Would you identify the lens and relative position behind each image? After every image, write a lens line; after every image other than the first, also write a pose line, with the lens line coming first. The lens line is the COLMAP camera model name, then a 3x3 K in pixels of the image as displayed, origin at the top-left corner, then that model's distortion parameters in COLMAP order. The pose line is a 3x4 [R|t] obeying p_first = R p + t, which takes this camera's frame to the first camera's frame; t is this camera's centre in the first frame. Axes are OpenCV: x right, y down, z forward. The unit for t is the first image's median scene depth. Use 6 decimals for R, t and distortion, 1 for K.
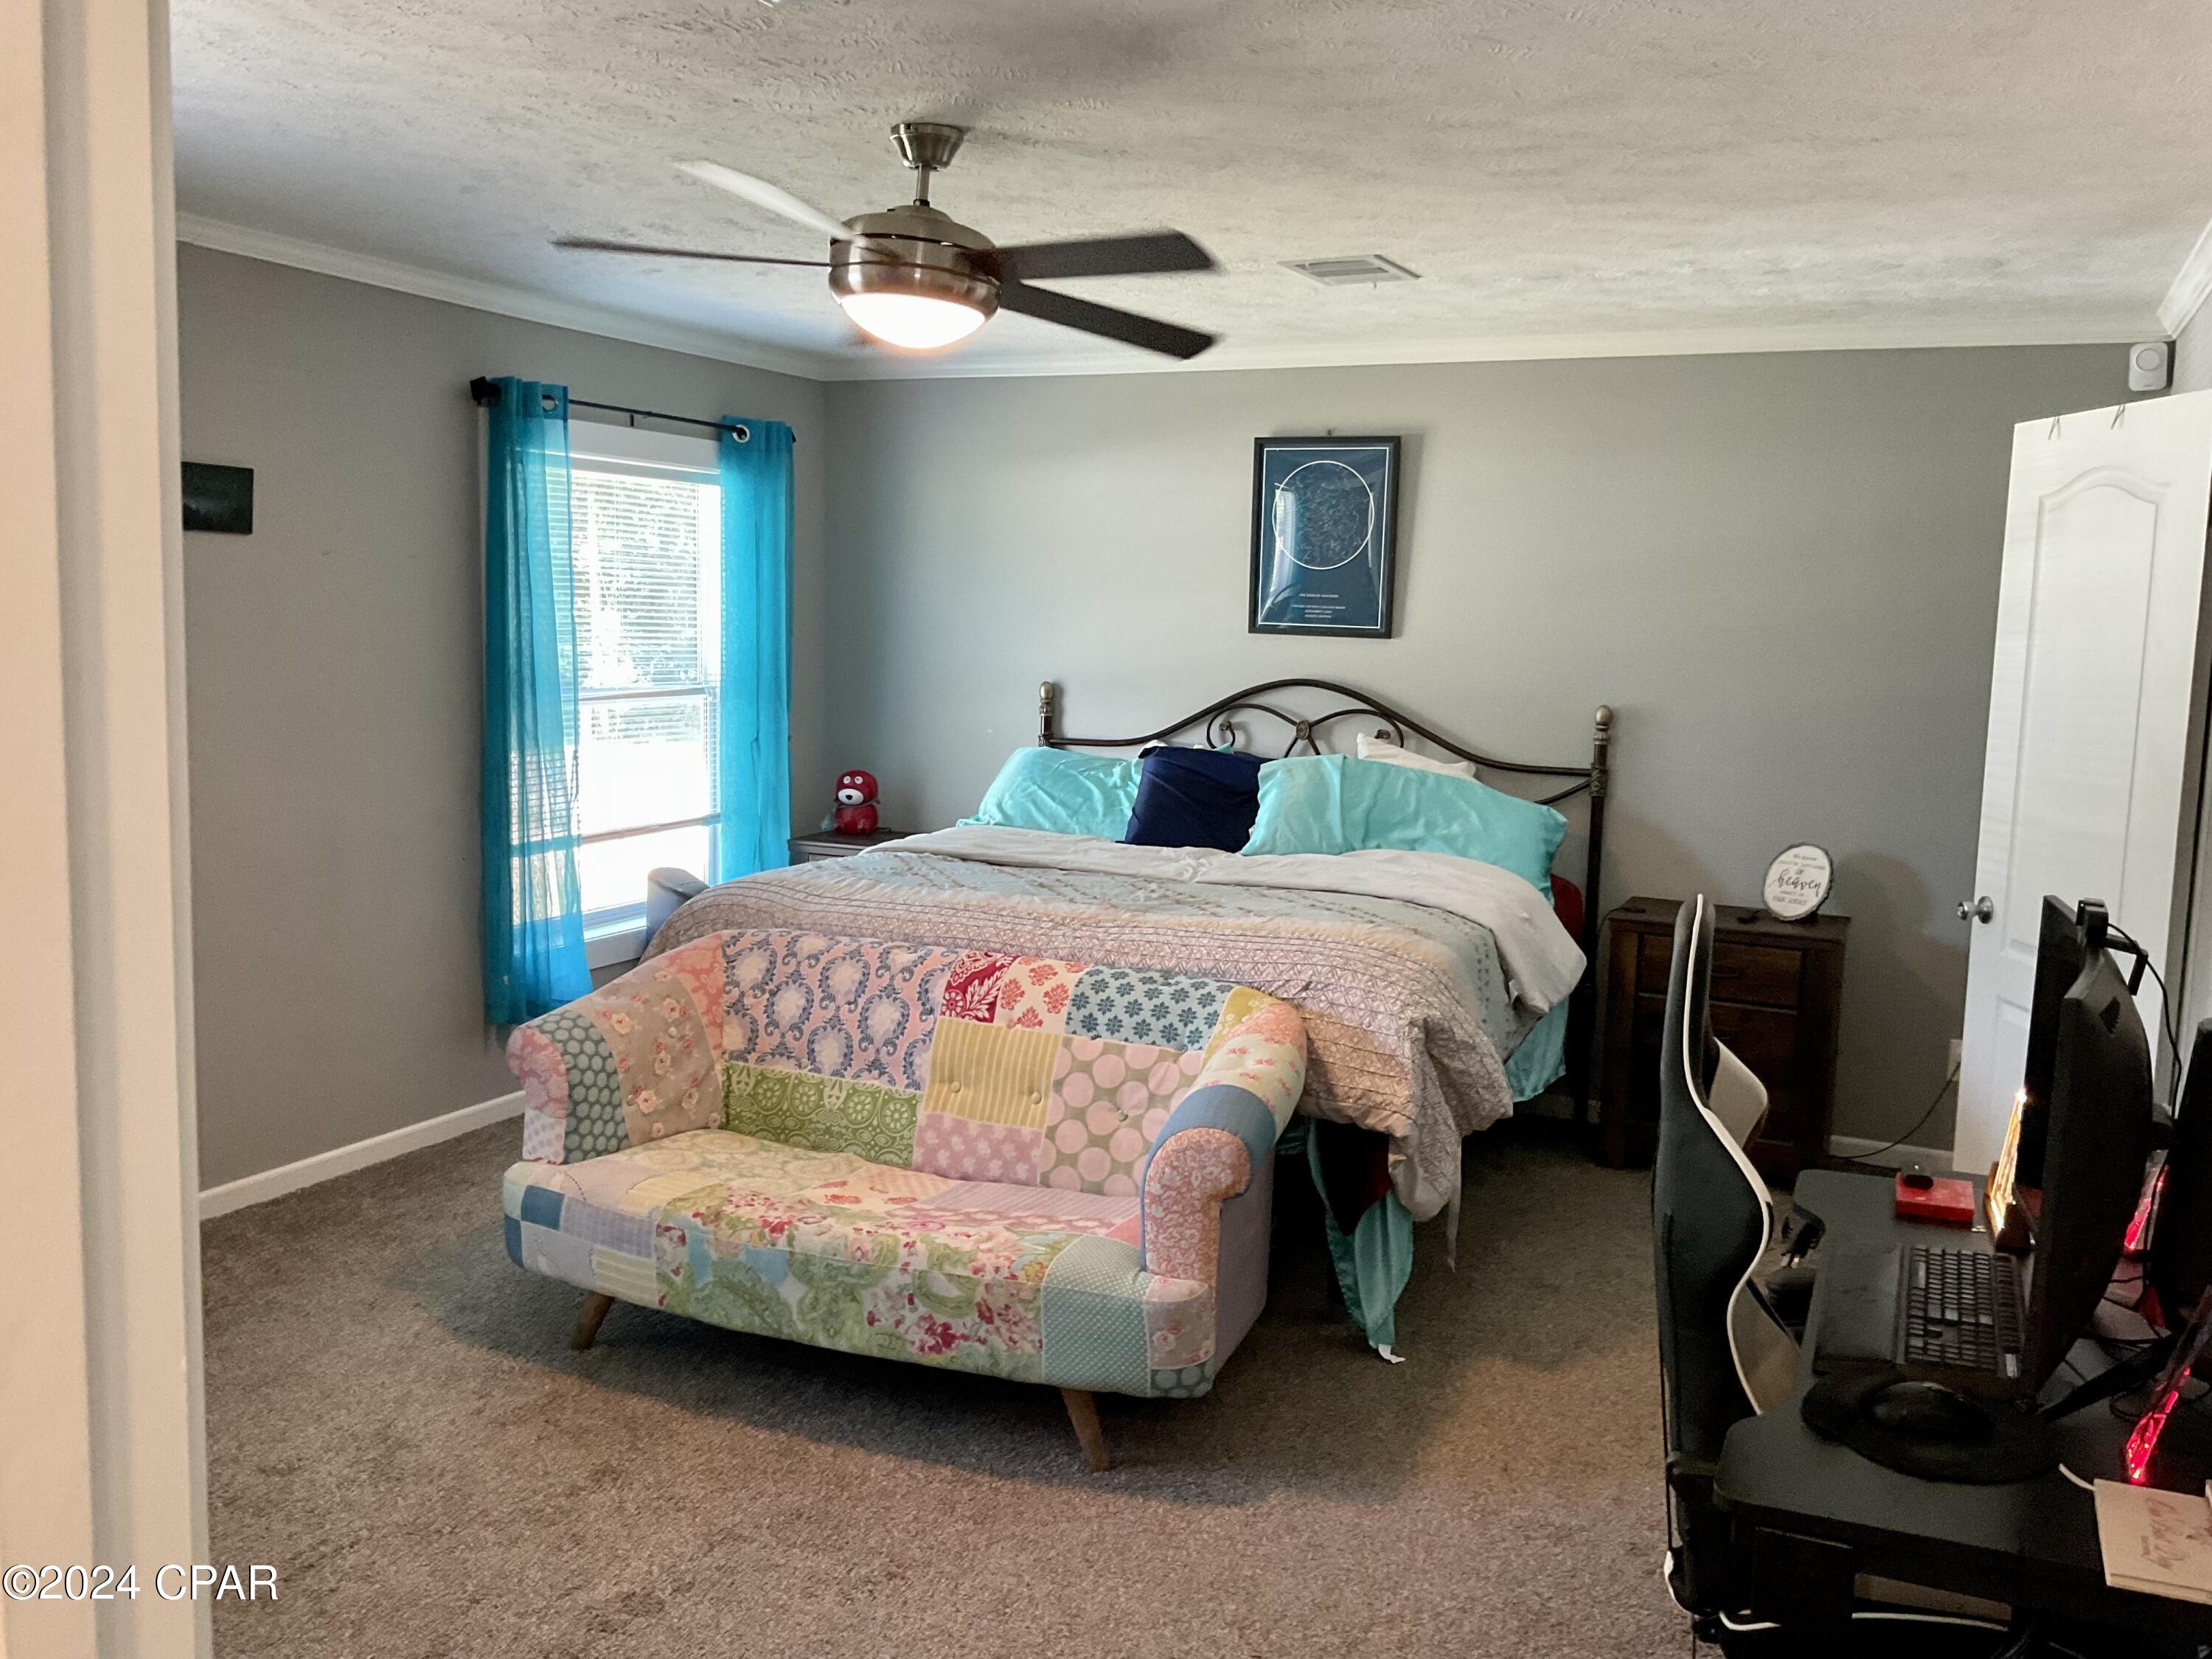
lens RADIAL K [[1848.2, 0, 1106.5], [0, 1848.2, 823.0], [0, 0, 1]] dist [0.089252, -0.168731]
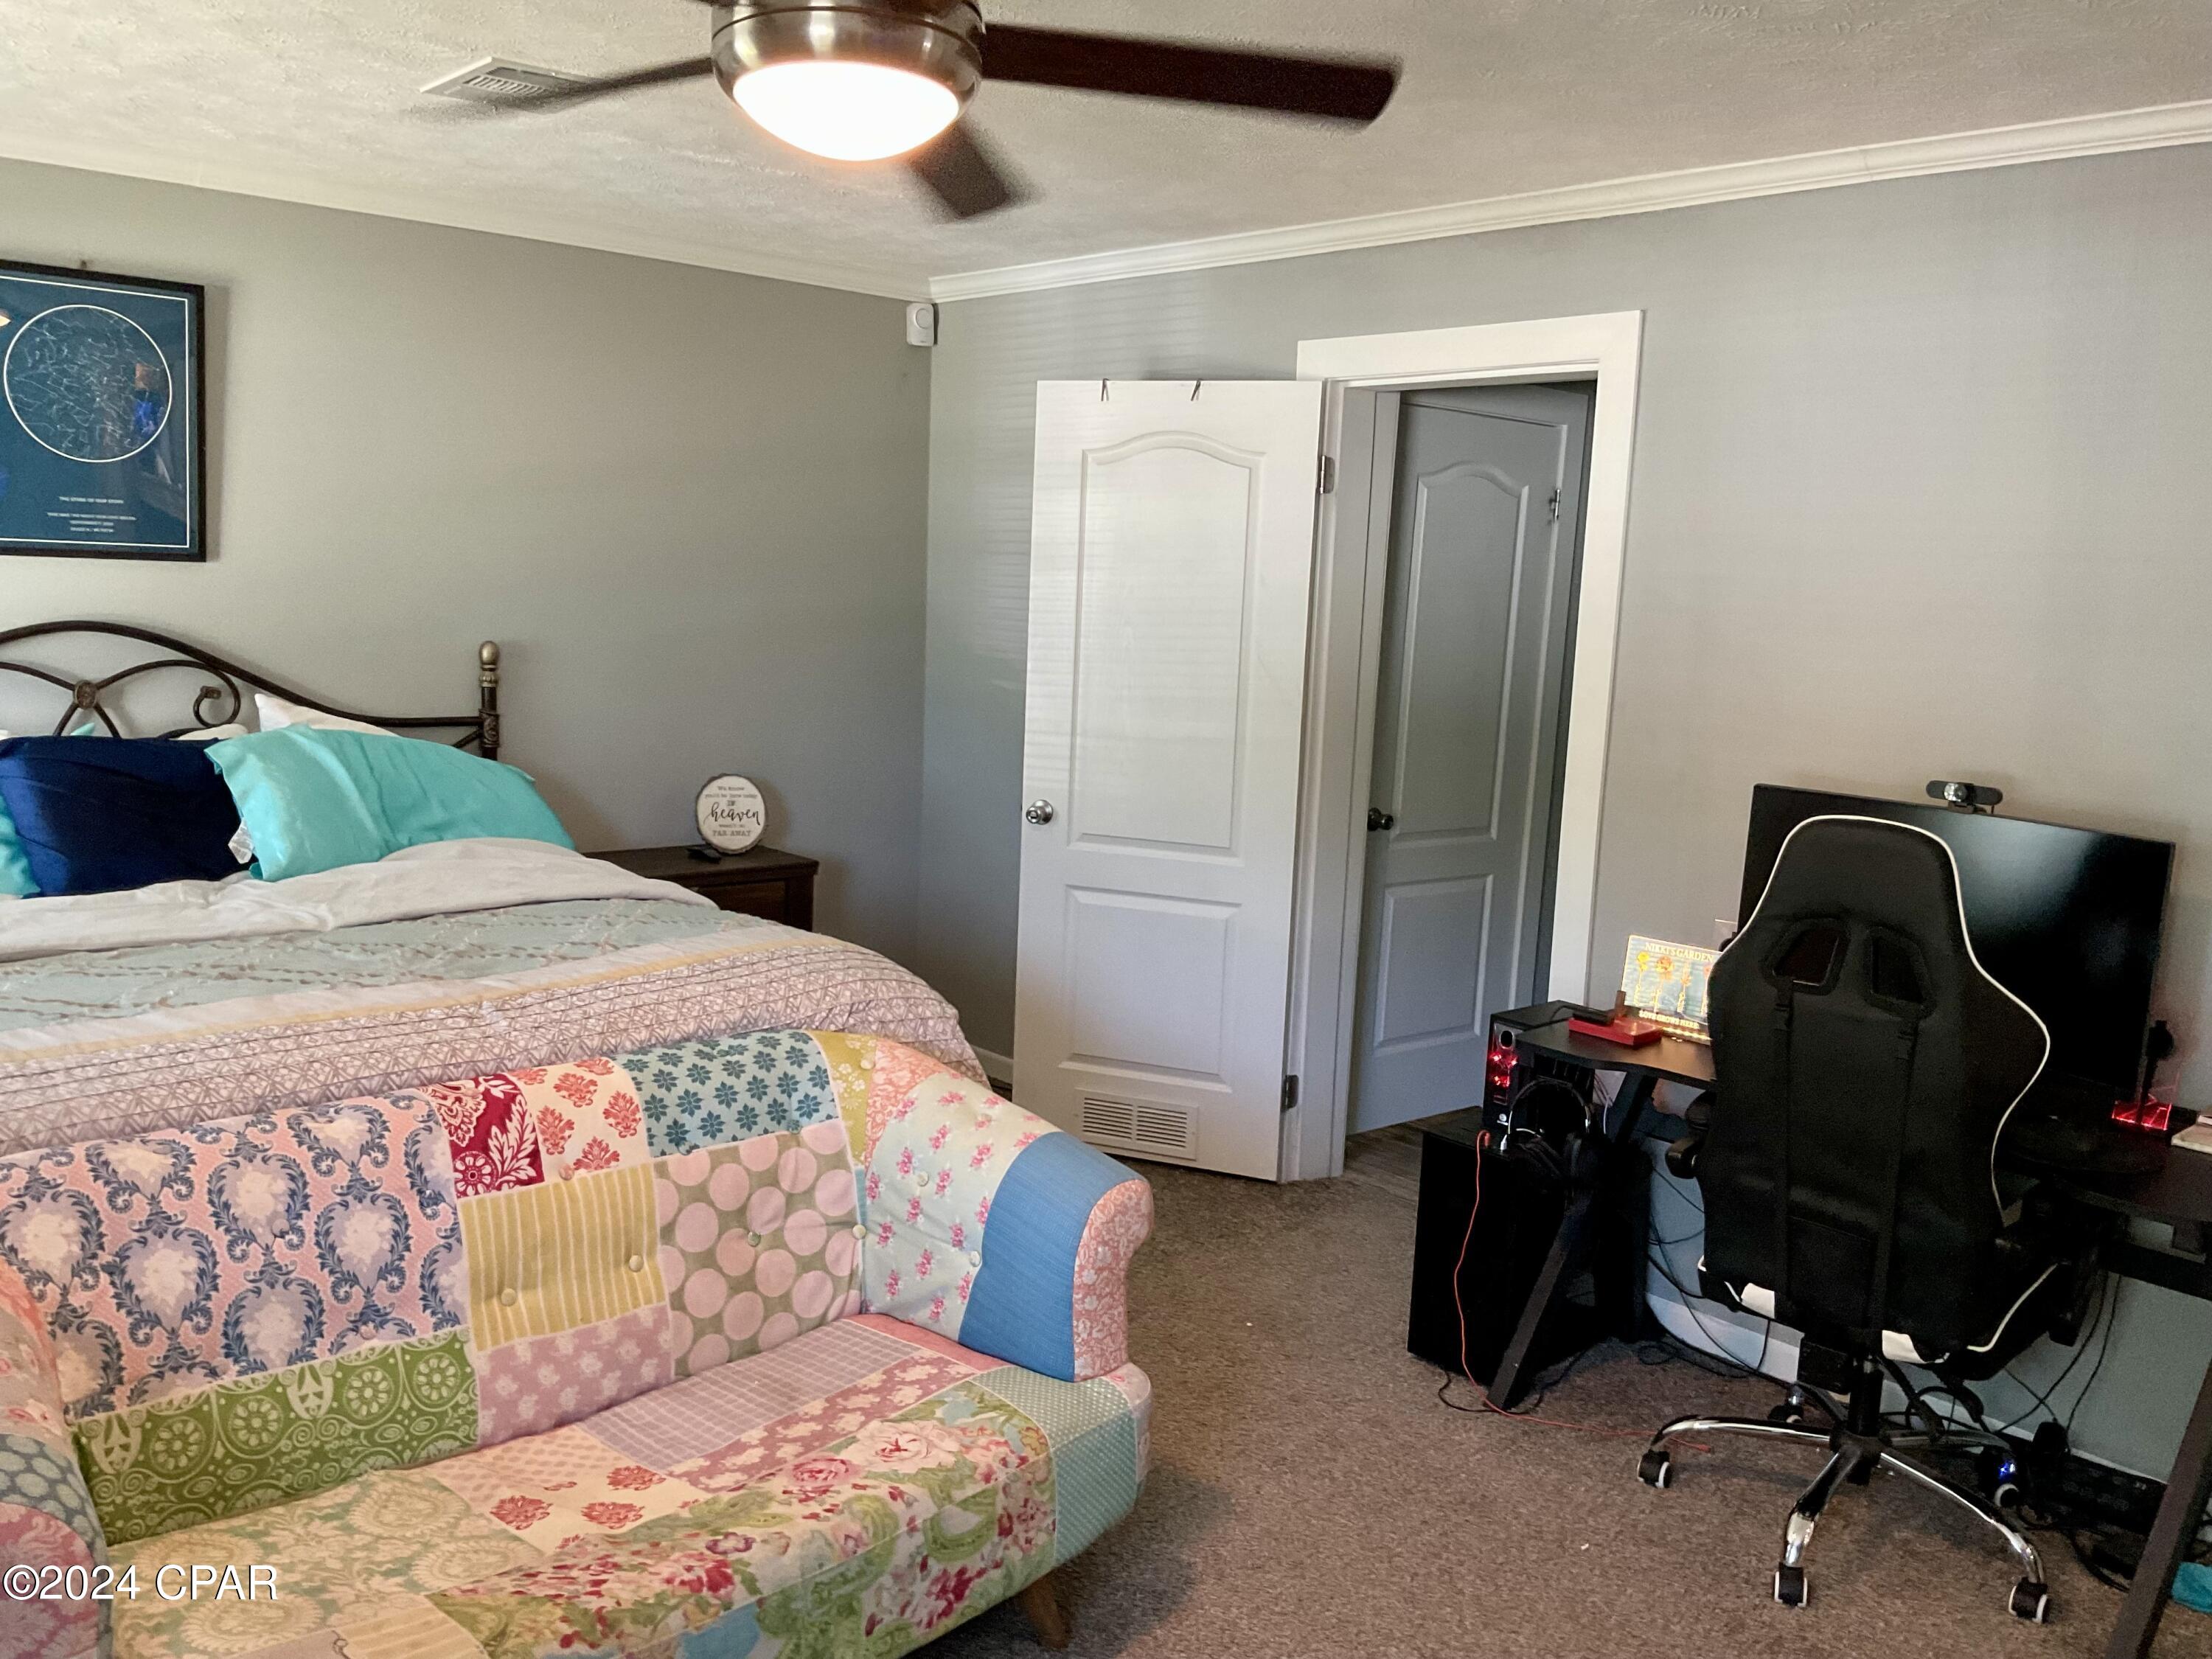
lens RADIAL K [[1848.2, 0, 1119.5], [0, 1848.2, 807.0], [0, 0, 1]] dist [0.089252, -0.168731]
pose [[0.384491, -0.130029, 0.913925, -0.566671], [0.078510, 0.991049, 0.107973, -0.078439], [-0.919784, 0.030237, 0.391257, 0.543792]]
